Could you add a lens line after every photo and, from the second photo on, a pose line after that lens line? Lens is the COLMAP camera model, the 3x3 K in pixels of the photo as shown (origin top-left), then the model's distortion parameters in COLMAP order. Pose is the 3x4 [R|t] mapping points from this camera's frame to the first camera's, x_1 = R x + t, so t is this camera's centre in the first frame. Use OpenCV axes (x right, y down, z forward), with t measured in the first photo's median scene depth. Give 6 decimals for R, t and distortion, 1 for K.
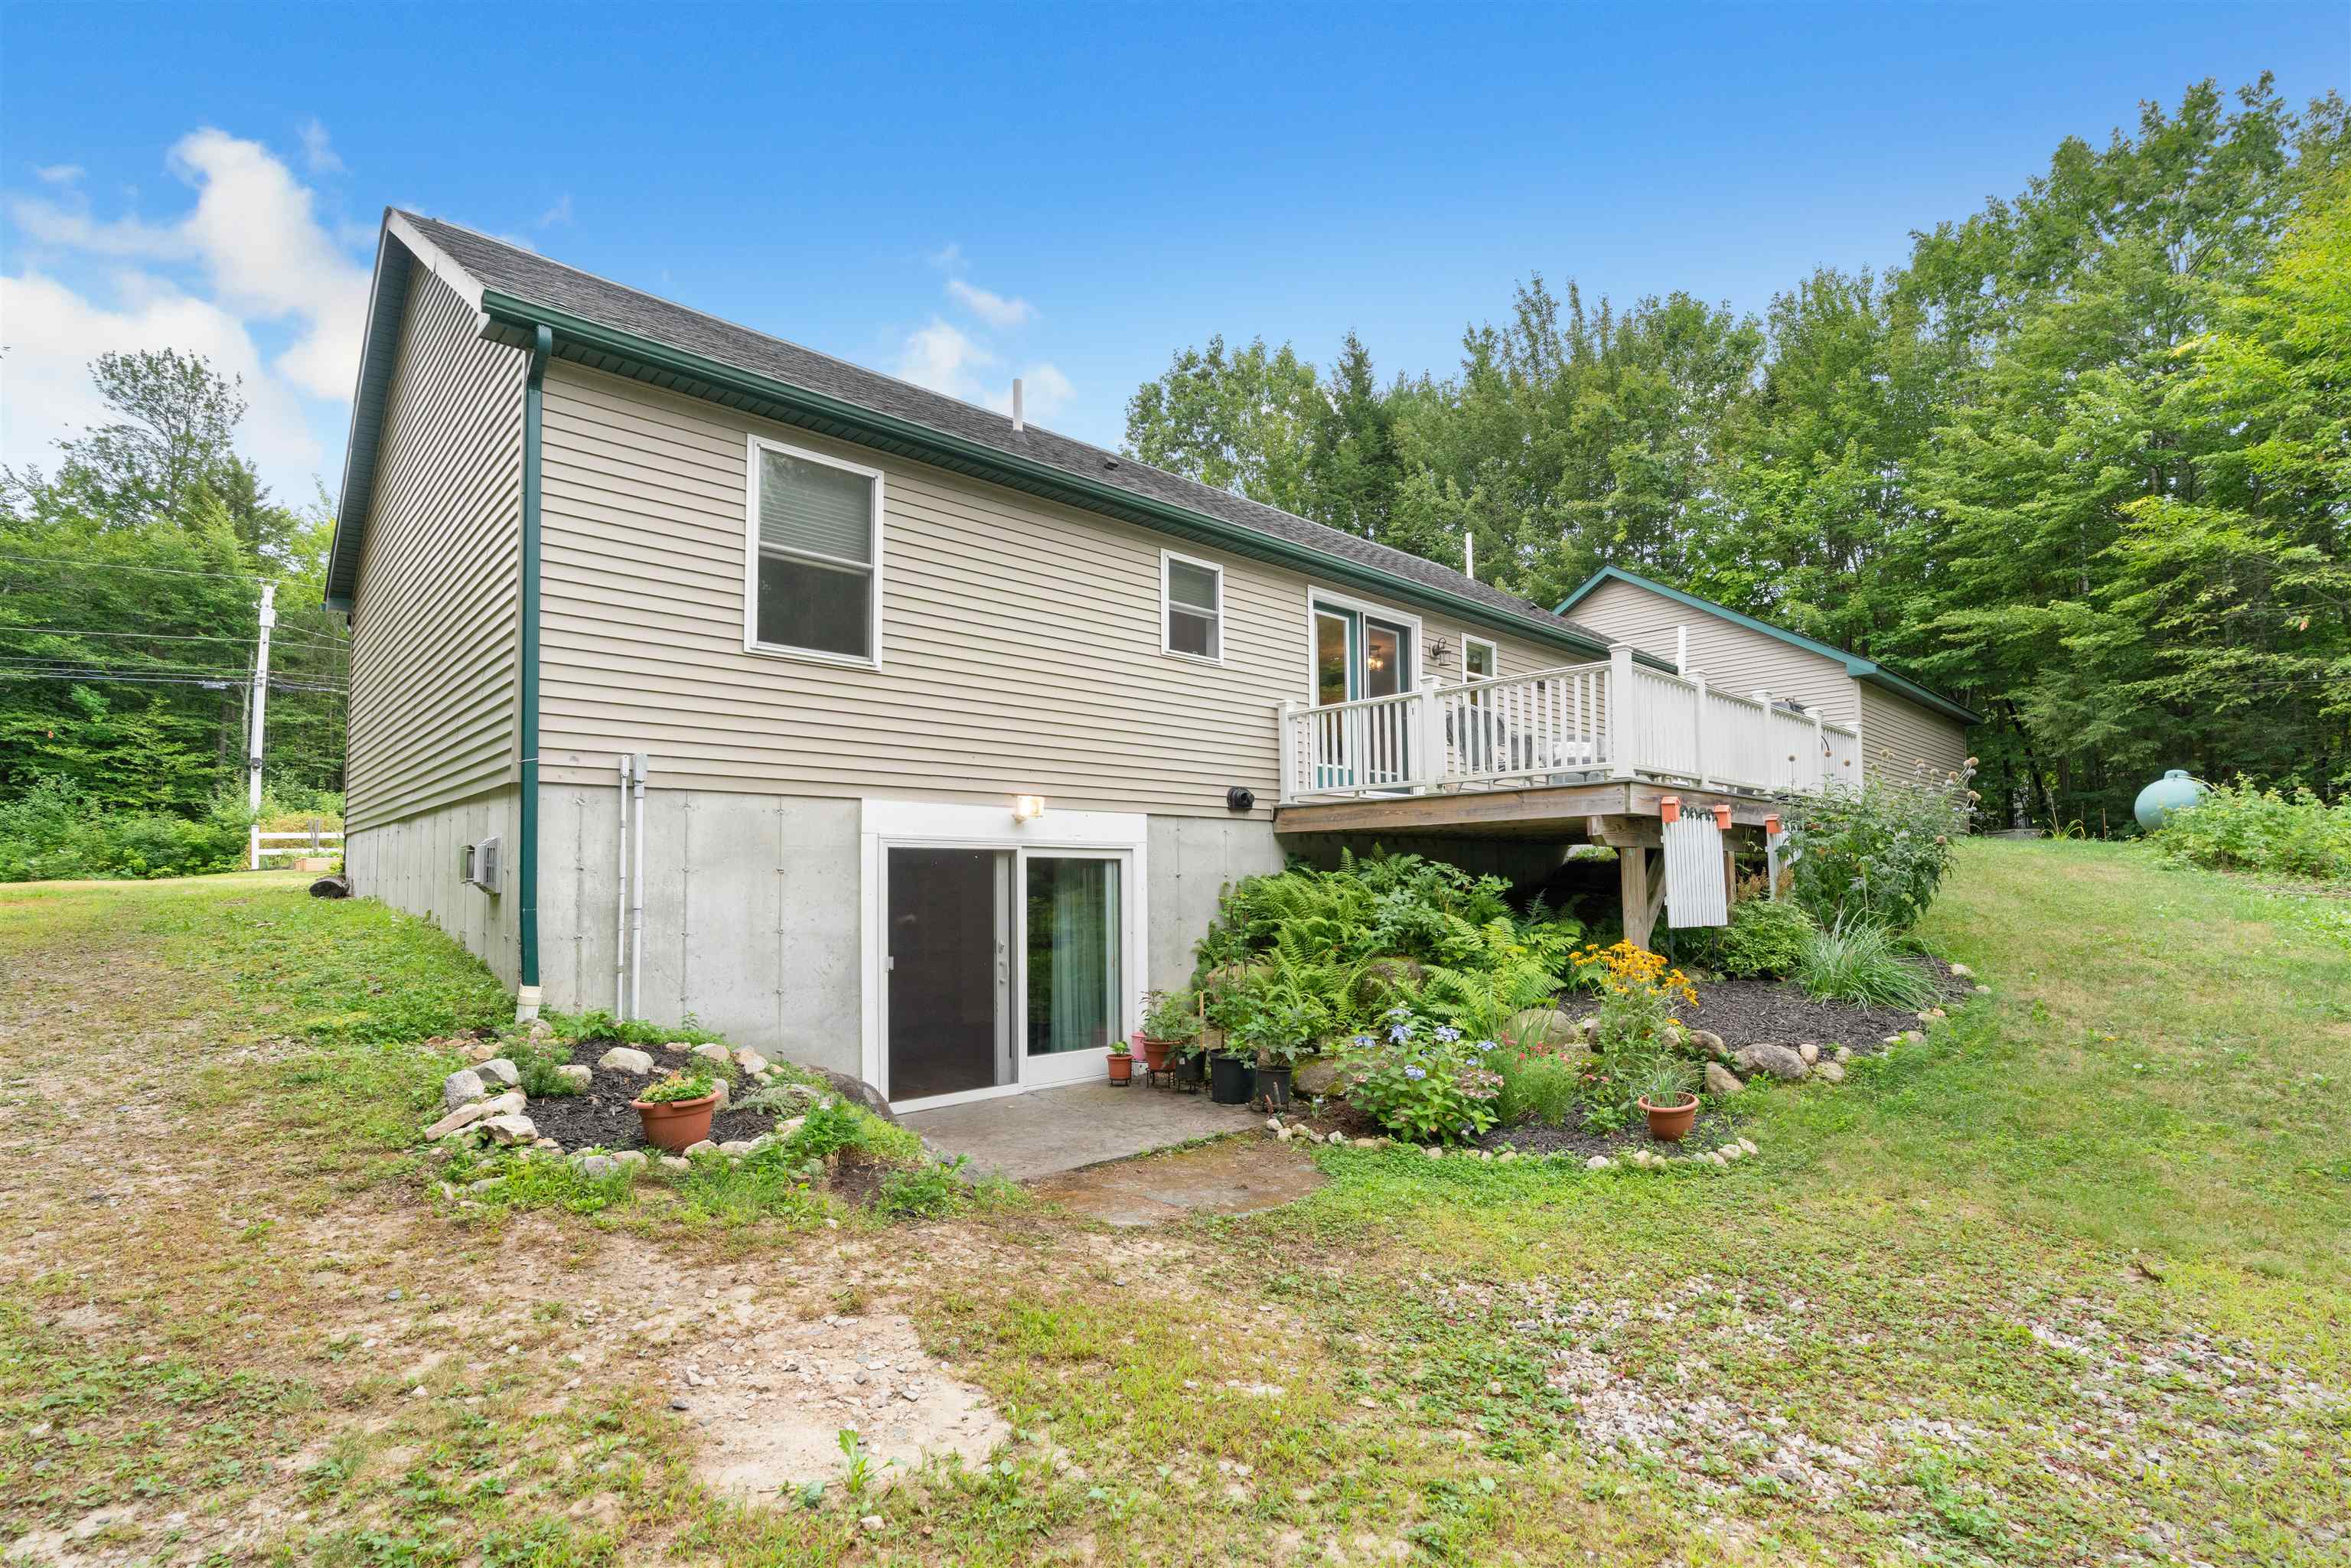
lens RADIAL K [[1071.2, 0, 1162.4], [0, 1071.2, 884.0], [0, 0, 1]] dist [-0.031389, -0.000128]
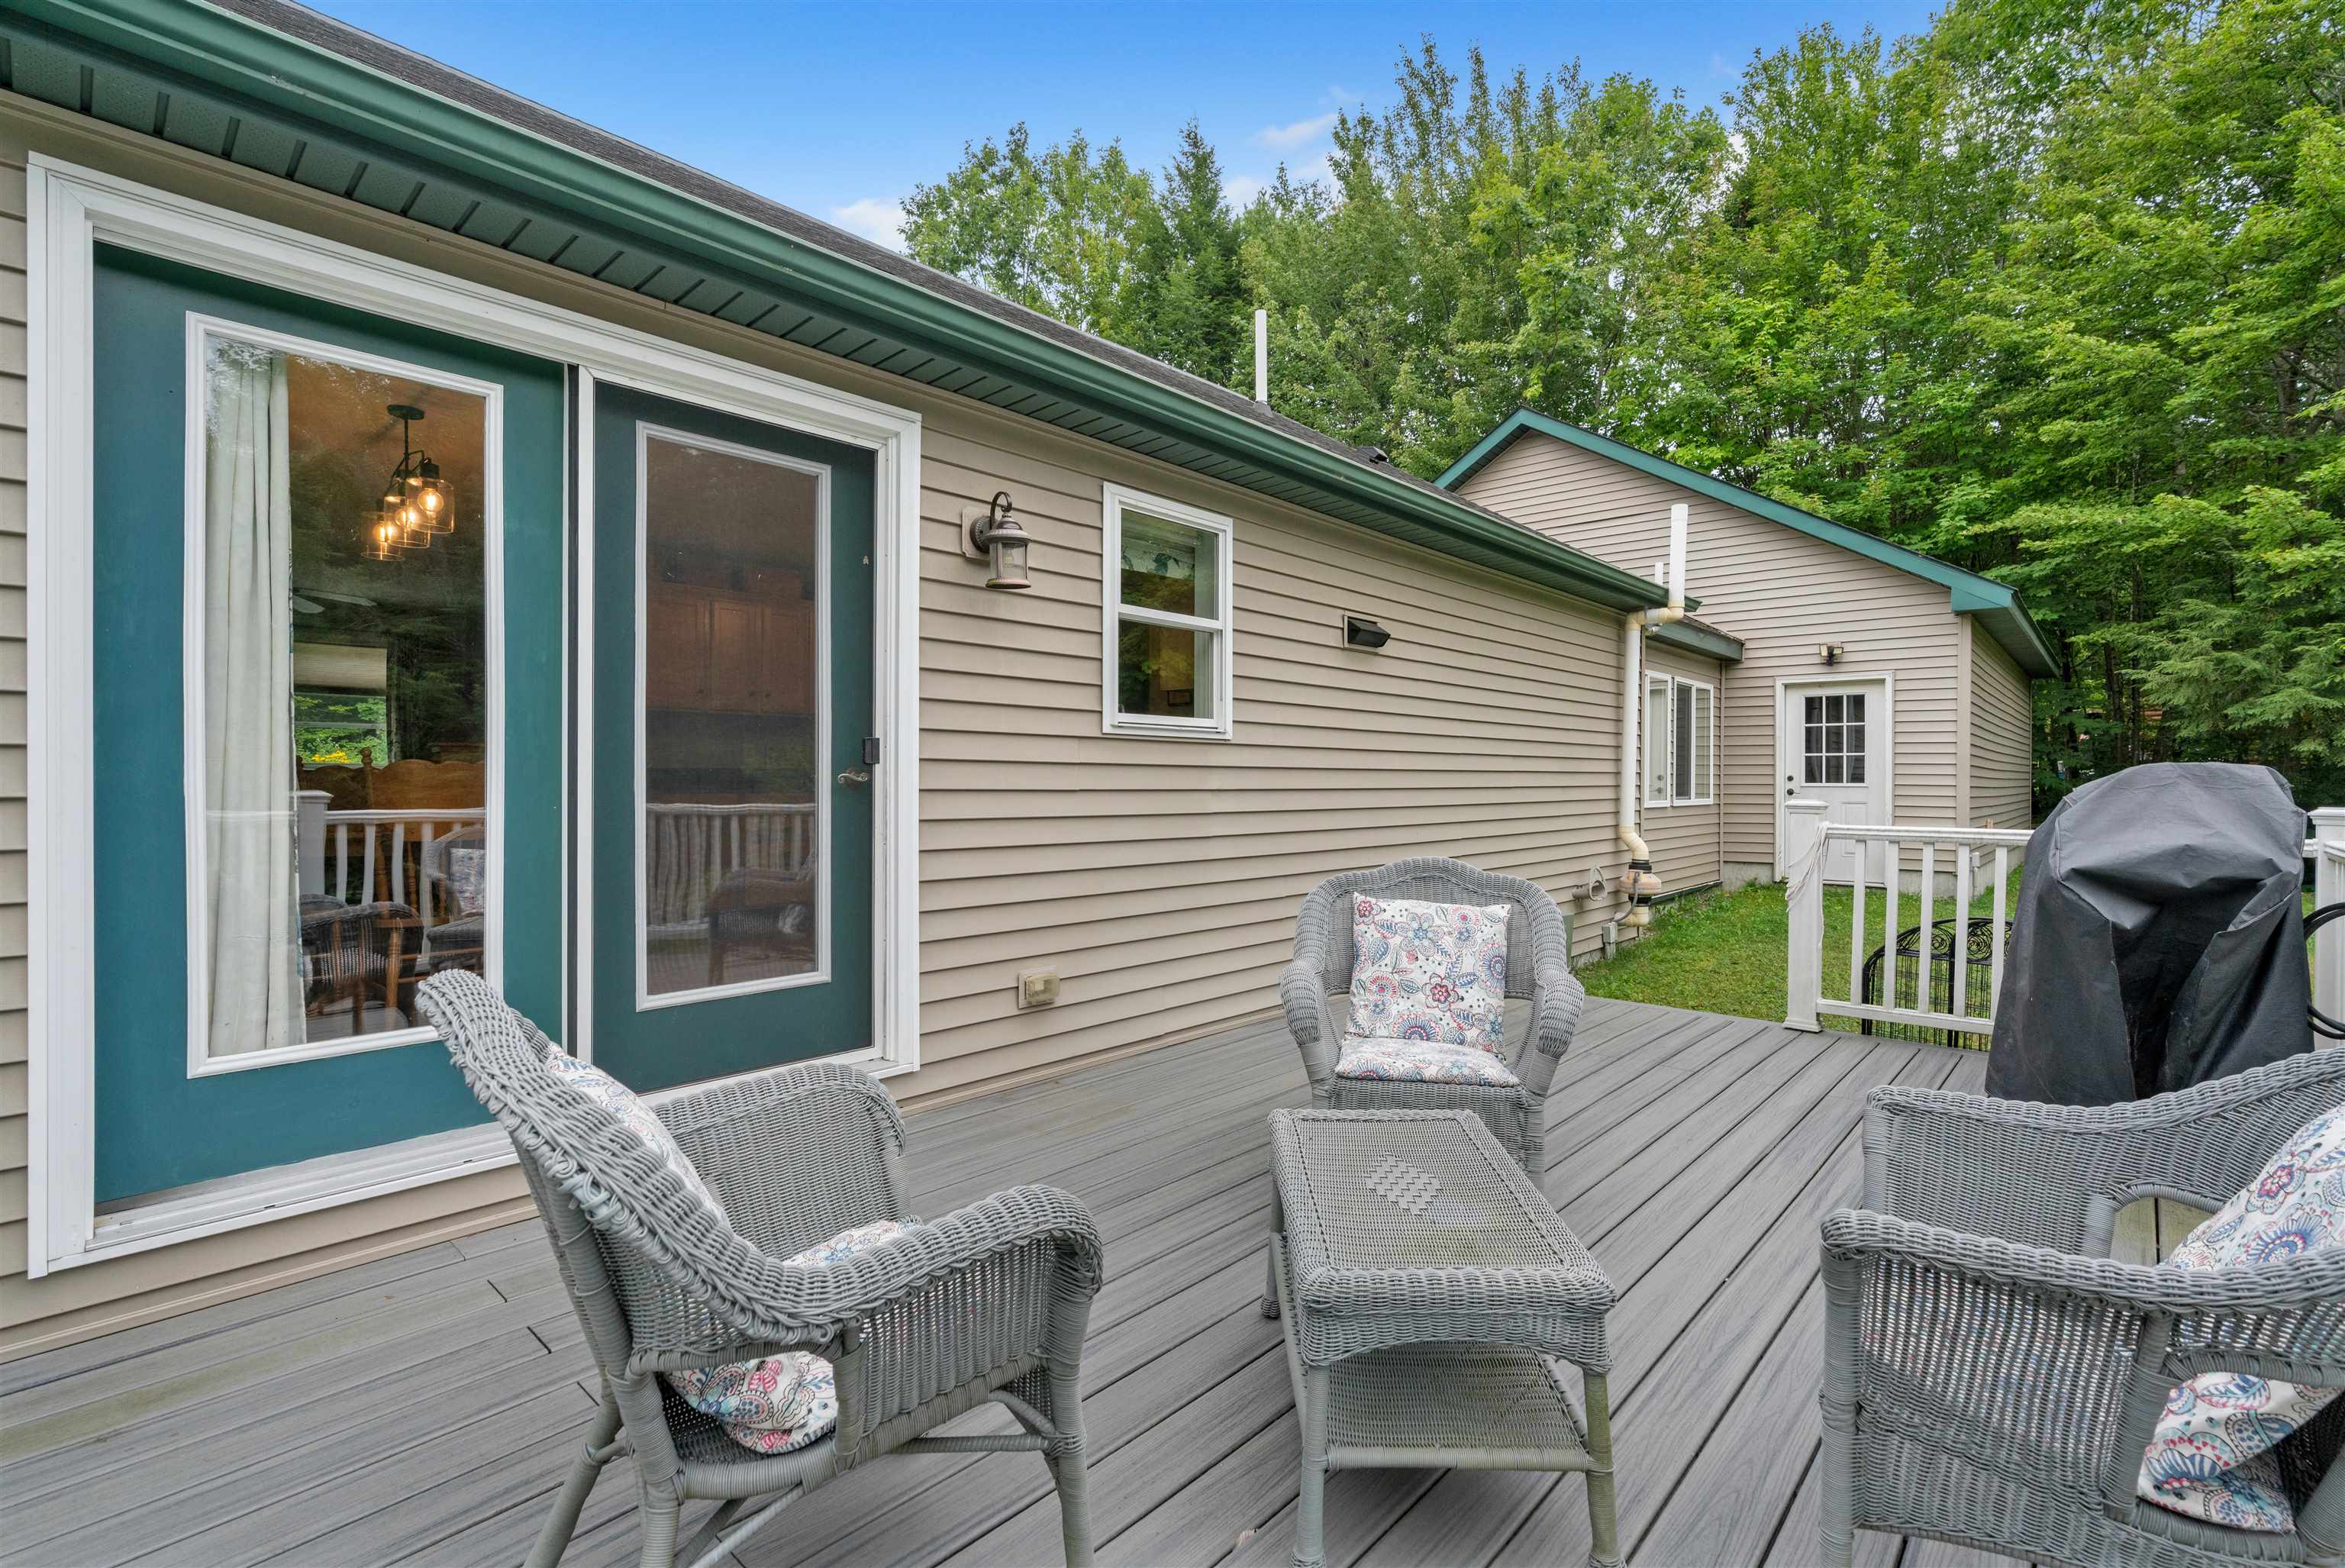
lens RADIAL K [[1085.9, 0, 1172.5], [0, 1085.9, 784.0], [0, 0, 1]] dist [-0.000937, -0.000042]
pose [[0.995138, 0.010560, 0.097922, 0.108023], [-0.010775, 0.999941, 0.001666, -0.057028], [-0.097898, -0.002713, 0.995193, 0.263988]]
